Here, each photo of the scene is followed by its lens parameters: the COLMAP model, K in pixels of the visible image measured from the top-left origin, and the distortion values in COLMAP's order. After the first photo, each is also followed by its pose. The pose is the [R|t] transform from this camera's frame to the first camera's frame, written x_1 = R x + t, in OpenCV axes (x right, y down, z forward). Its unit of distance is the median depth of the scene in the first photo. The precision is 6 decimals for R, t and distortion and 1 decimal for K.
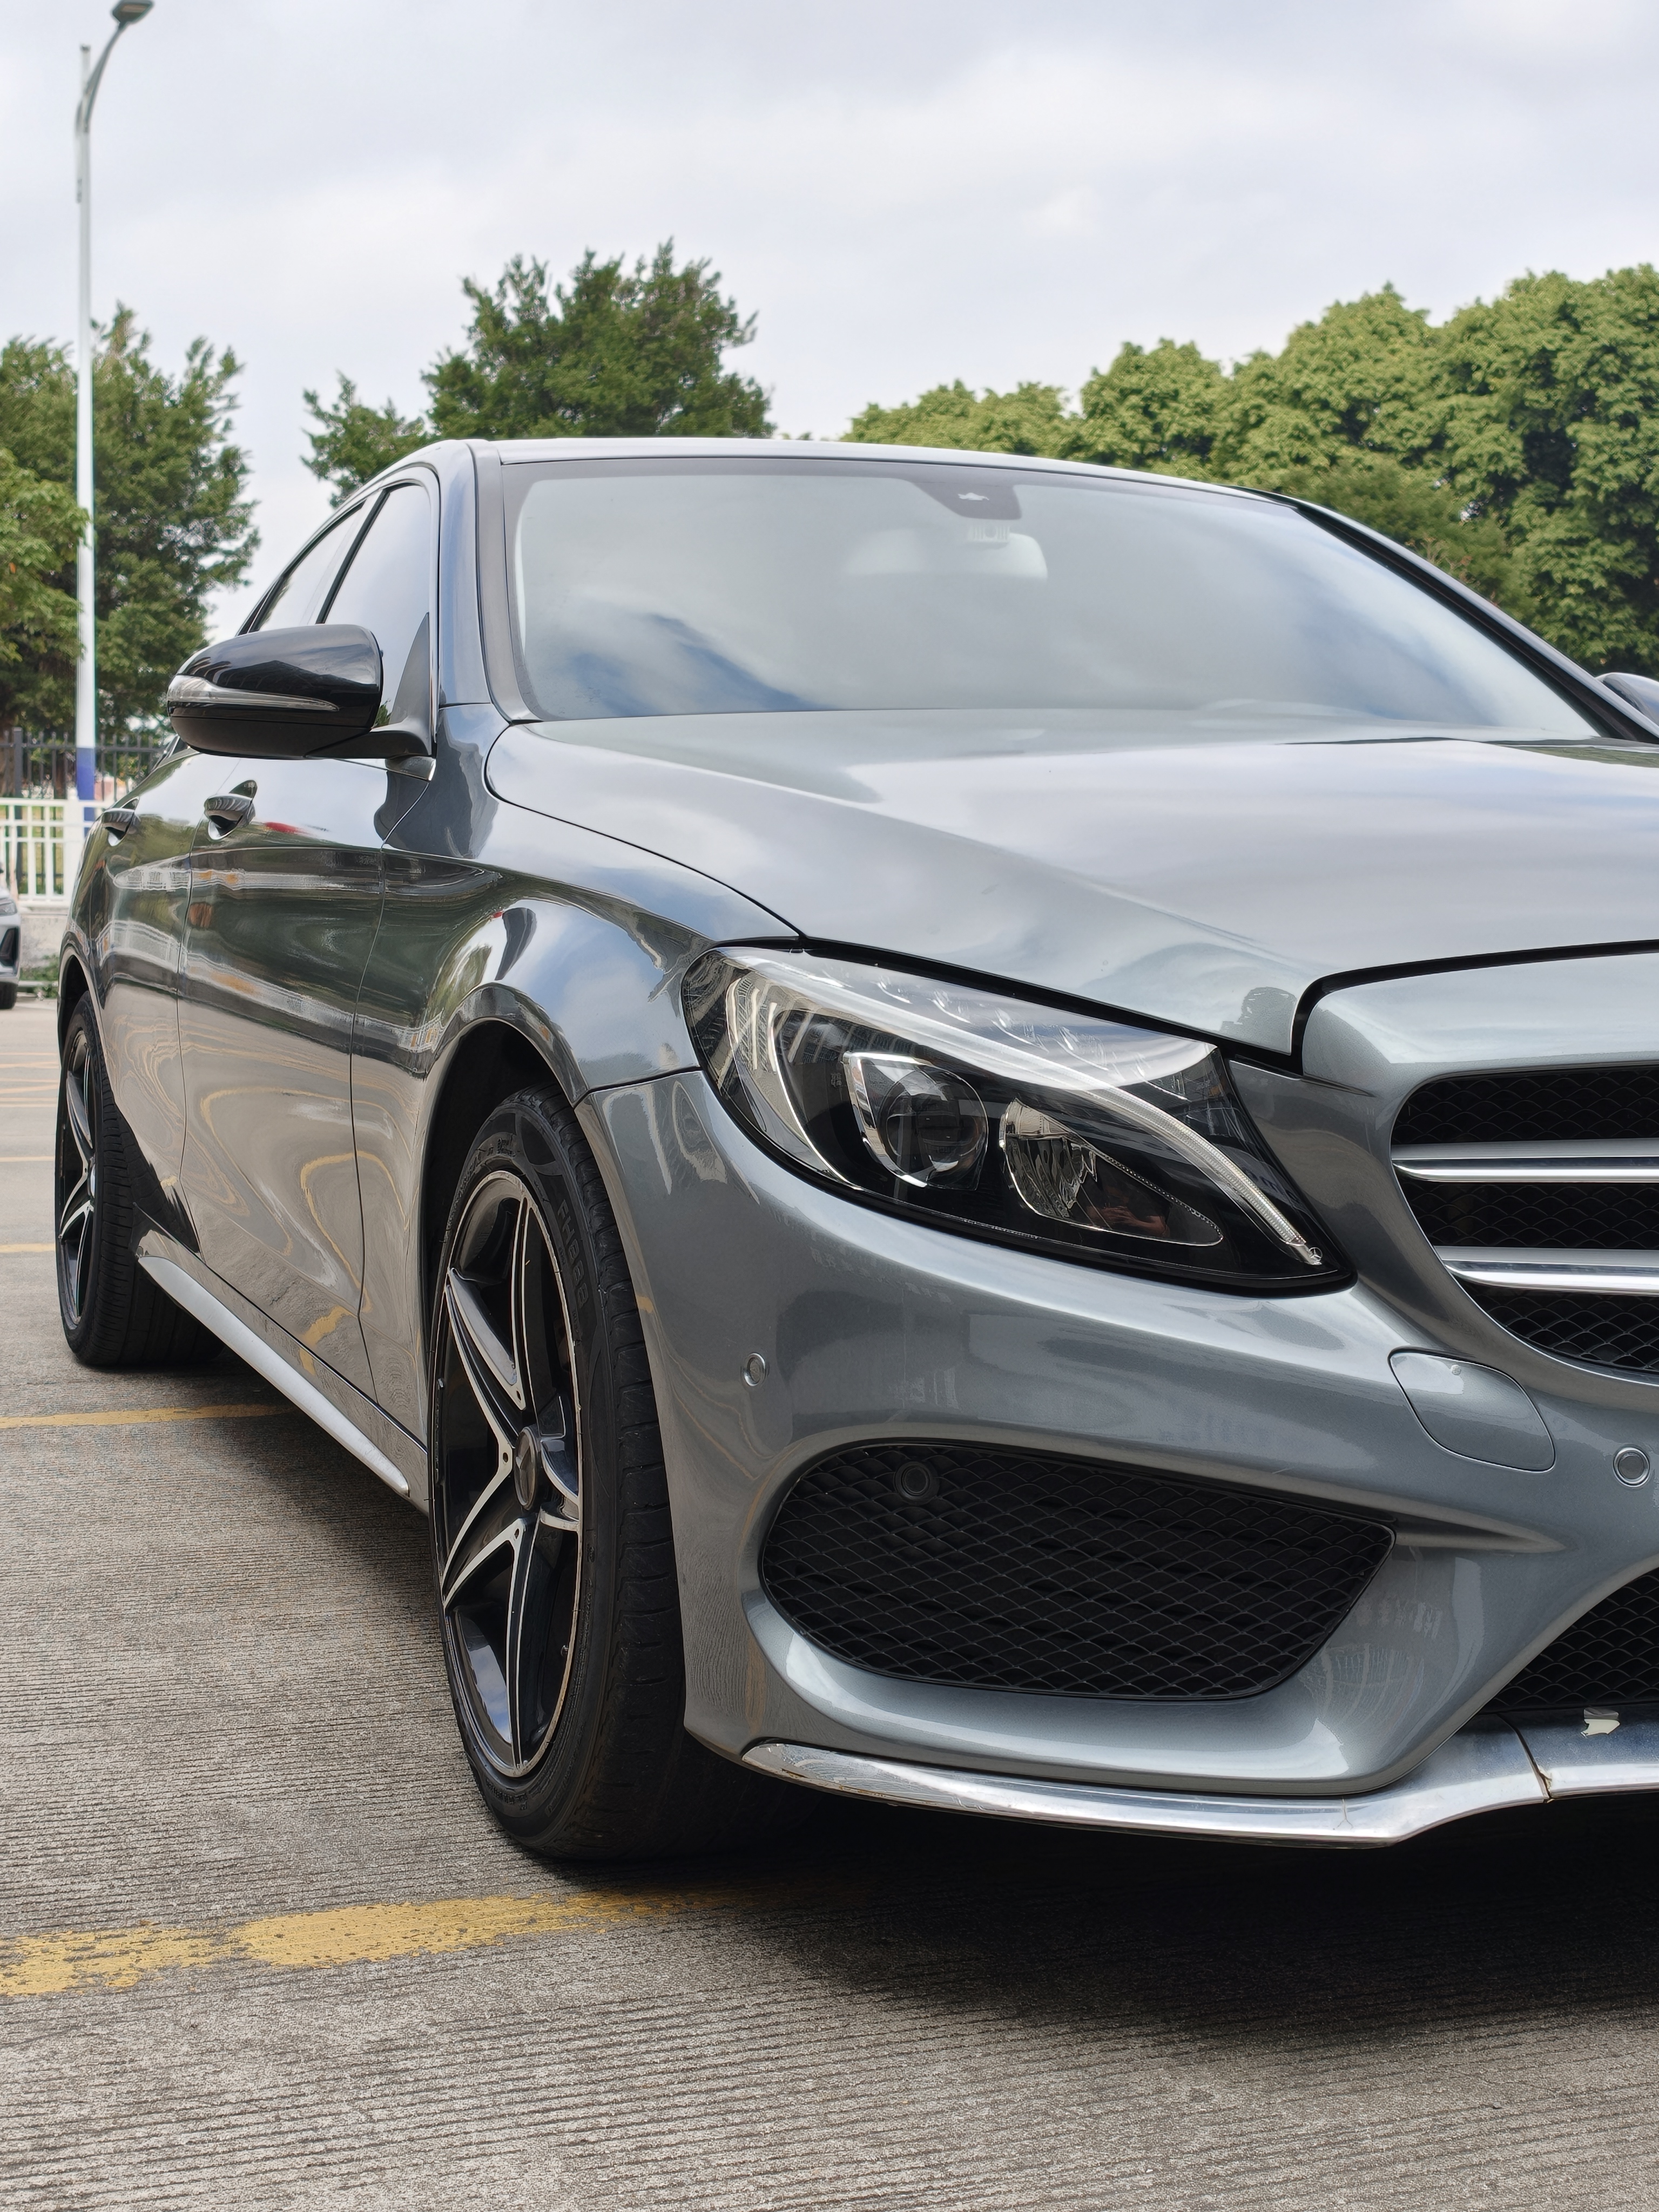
lens RADIAL K [[3168.3, 0, 807.2], [0, 3168.3, 1101.8], [0, 0, 1]] dist [0.071116, 0.000000]
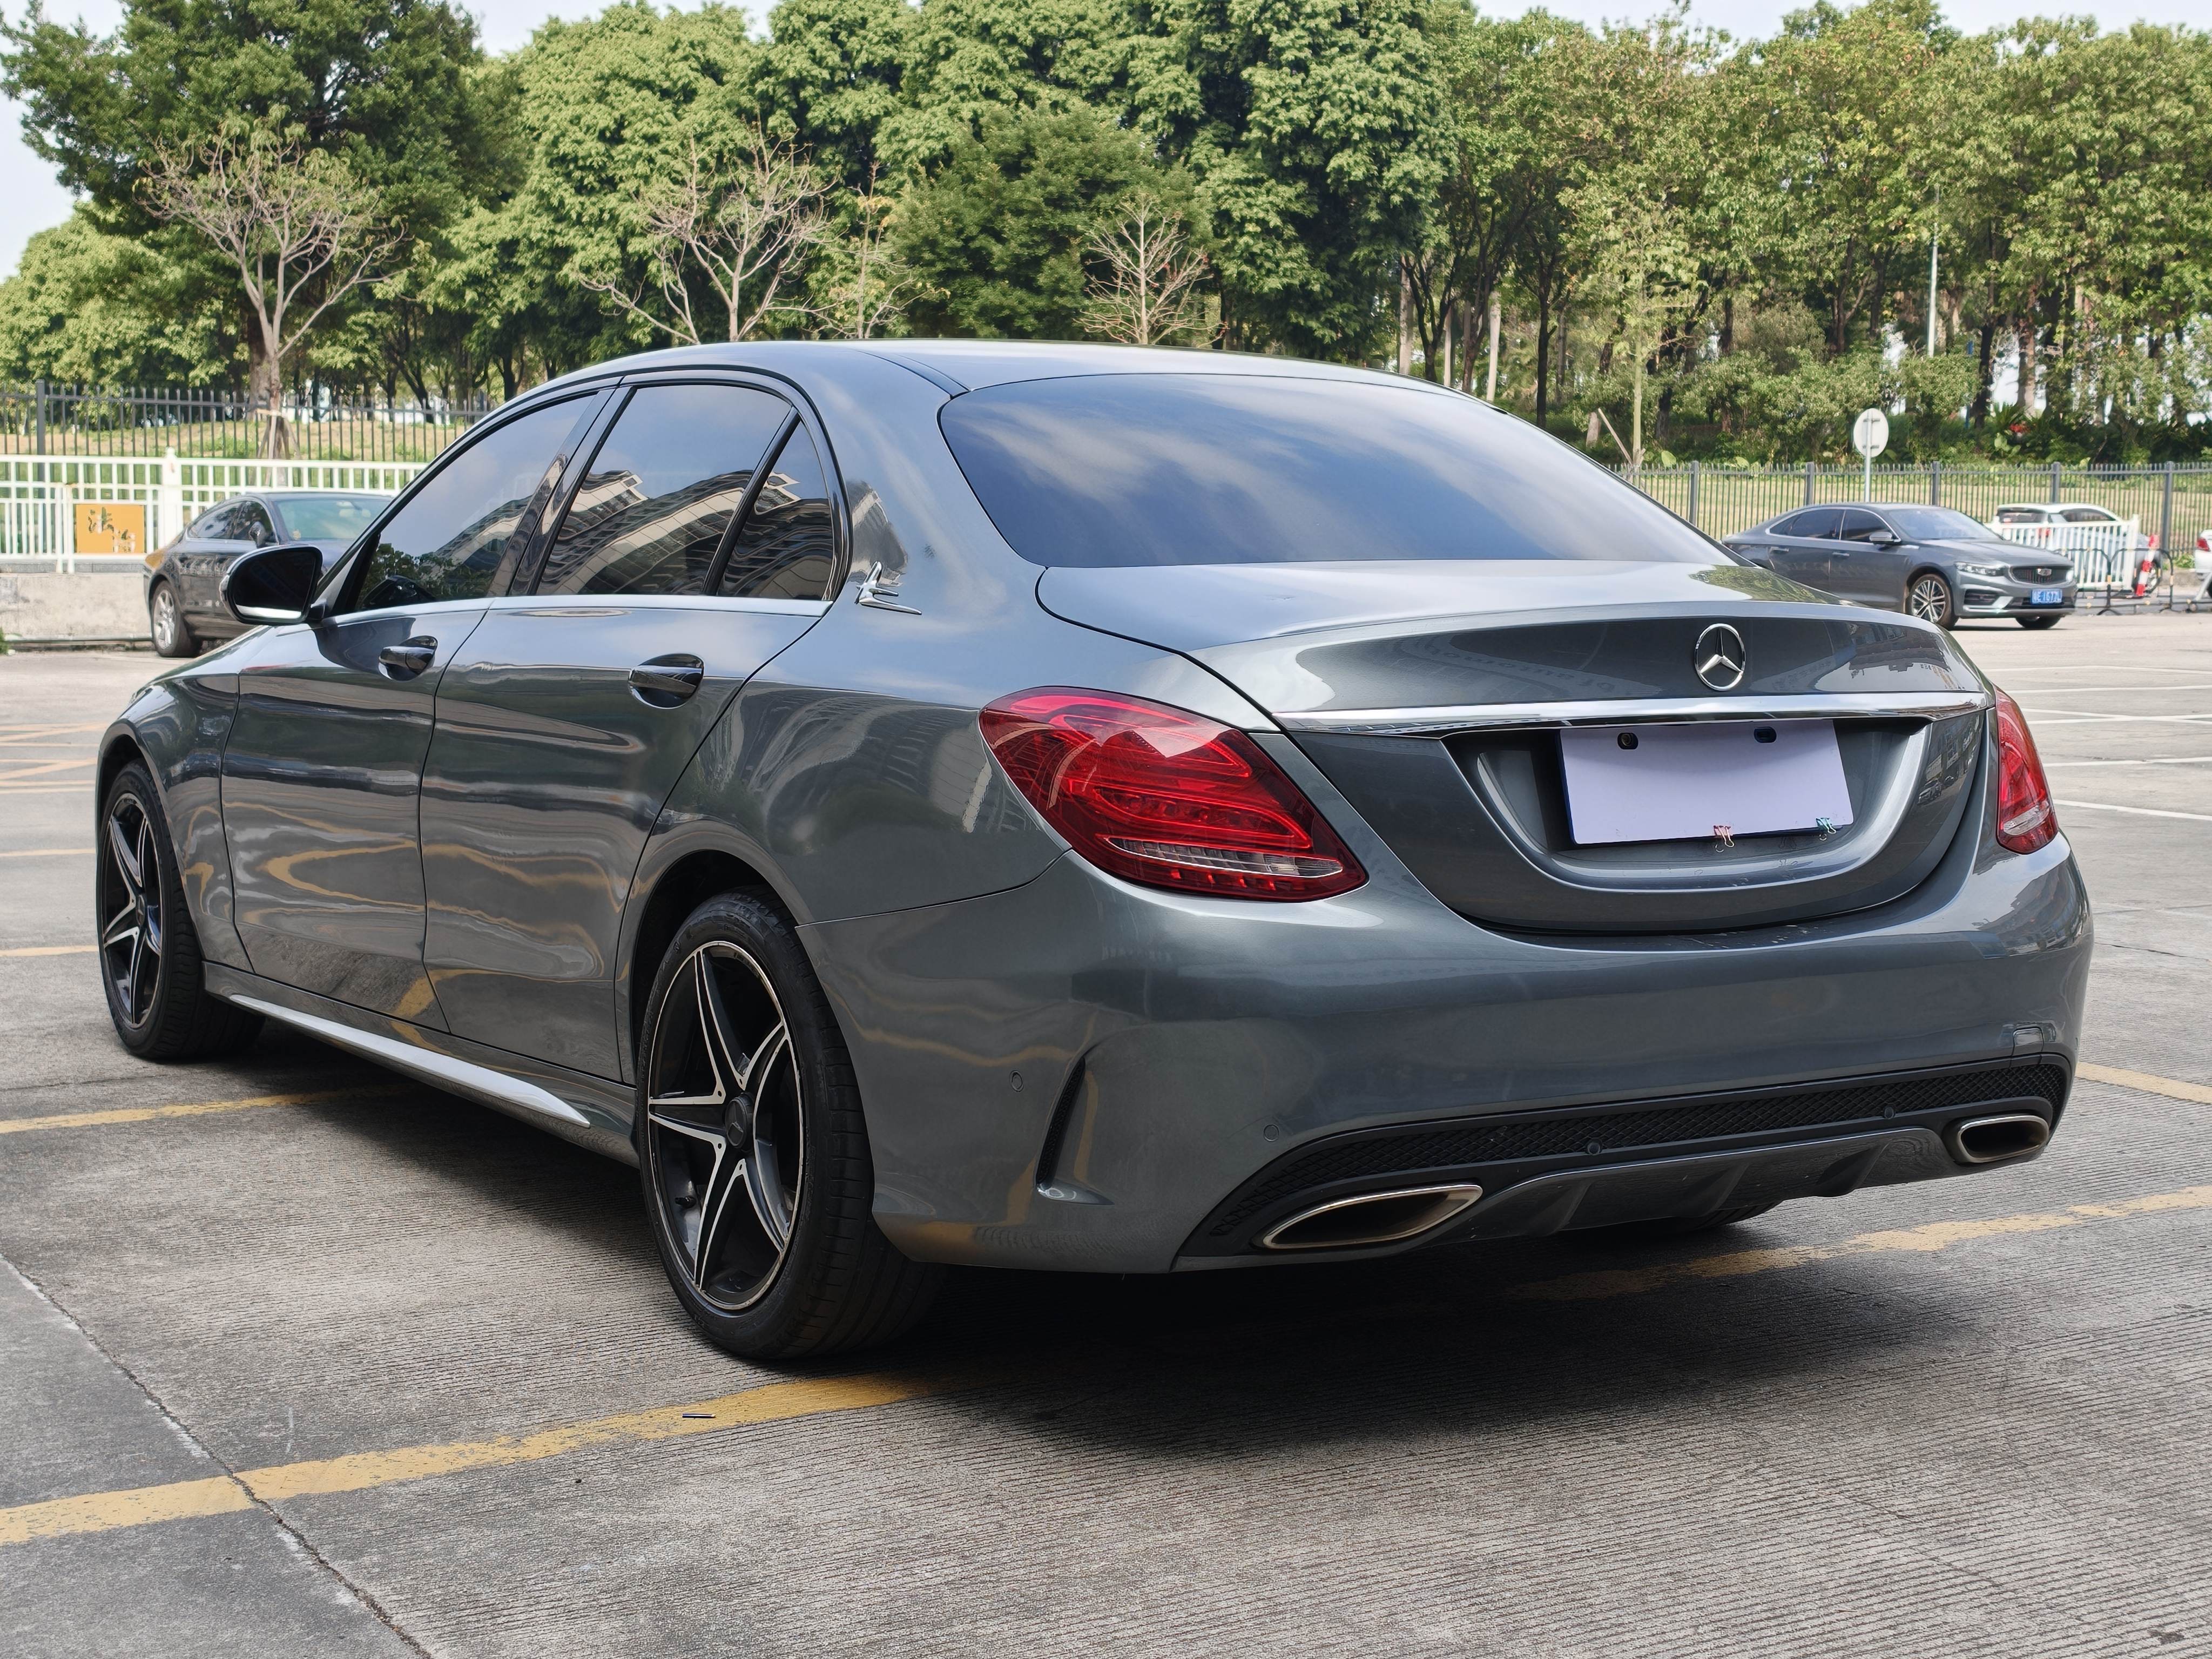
lens RADIAL K [[3168.3, 0, 1147.1], [0, 3168.3, 861.5], [0, 0, 1]] dist [0.071116, 0.000000]
pose [[0.977297, -0.029506, 0.209809, -0.026632], [0.019533, 0.998586, 0.049452, -0.005251], [-0.210971, -0.044231, 0.976491, -0.037518]]
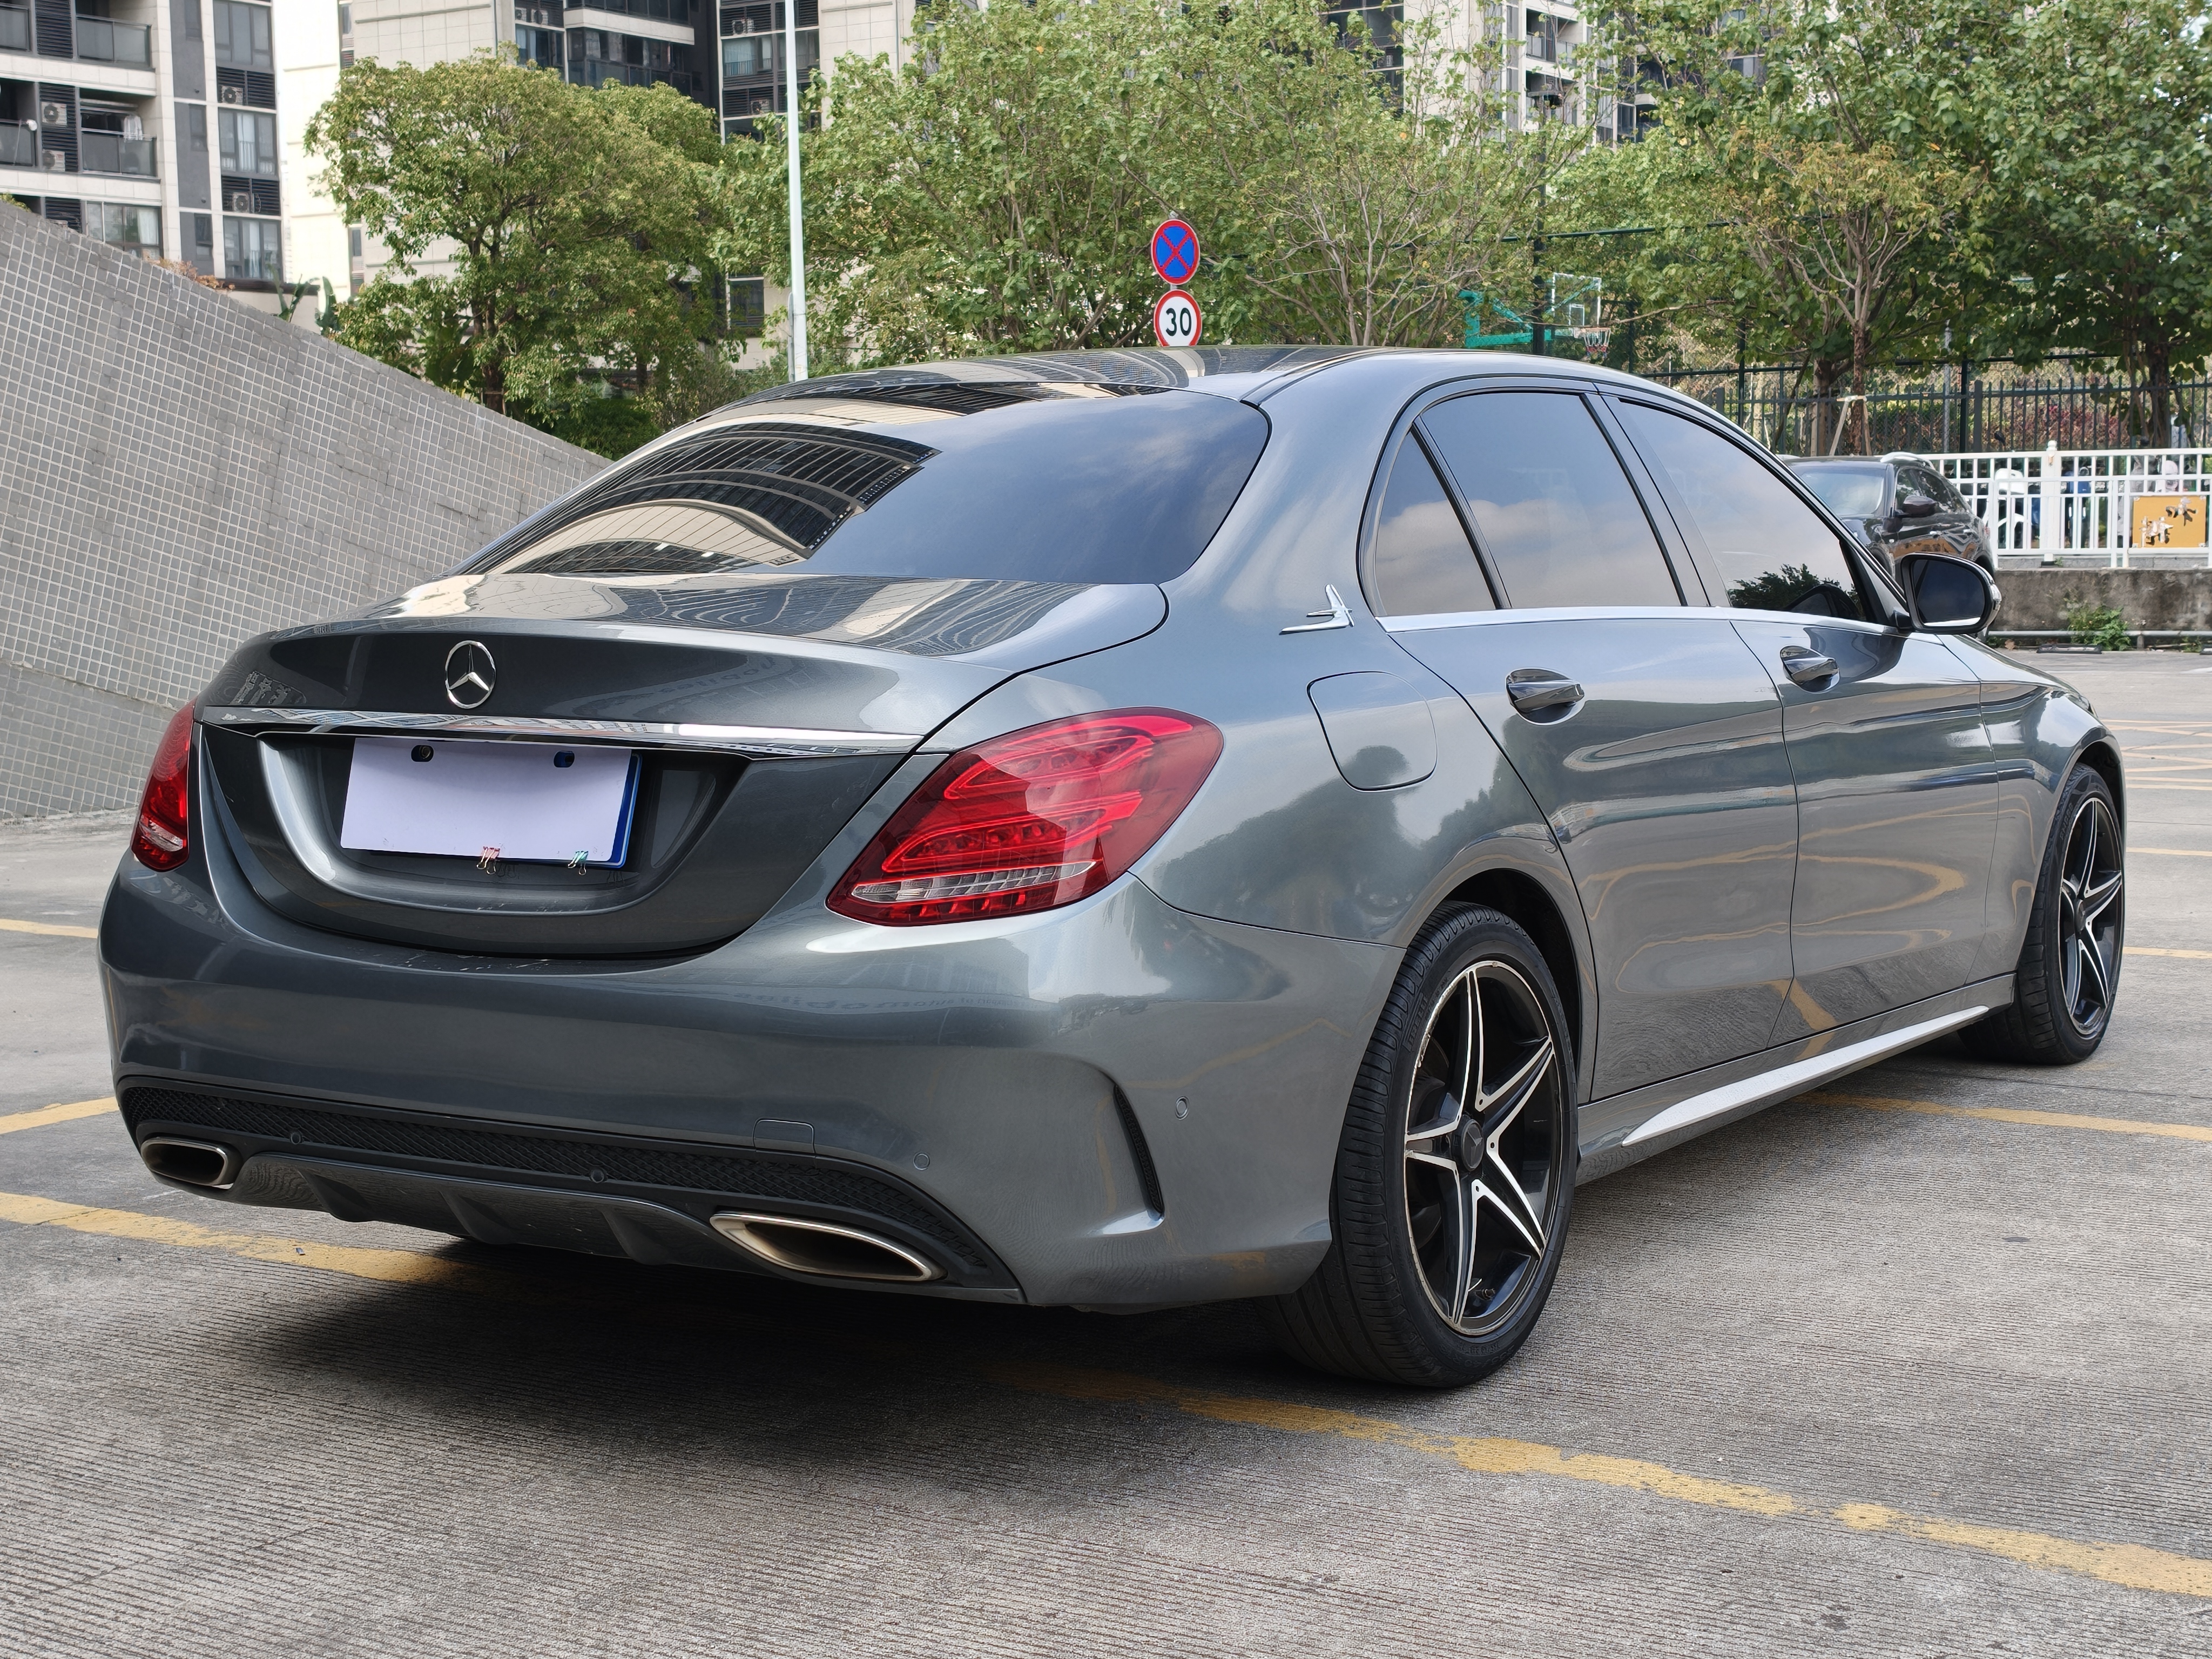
lens RADIAL K [[3168.3, 0, 1113.9], [0, 3168.3, 827.2], [0, 0, 1]] dist [0.071116, 0.000000]
pose [[0.608683, 0.058206, -0.791275, 0.073413], [-0.029240, 0.998274, 0.050939, -0.006737], [0.792874, -0.007869, 0.609335, 0.001832]]
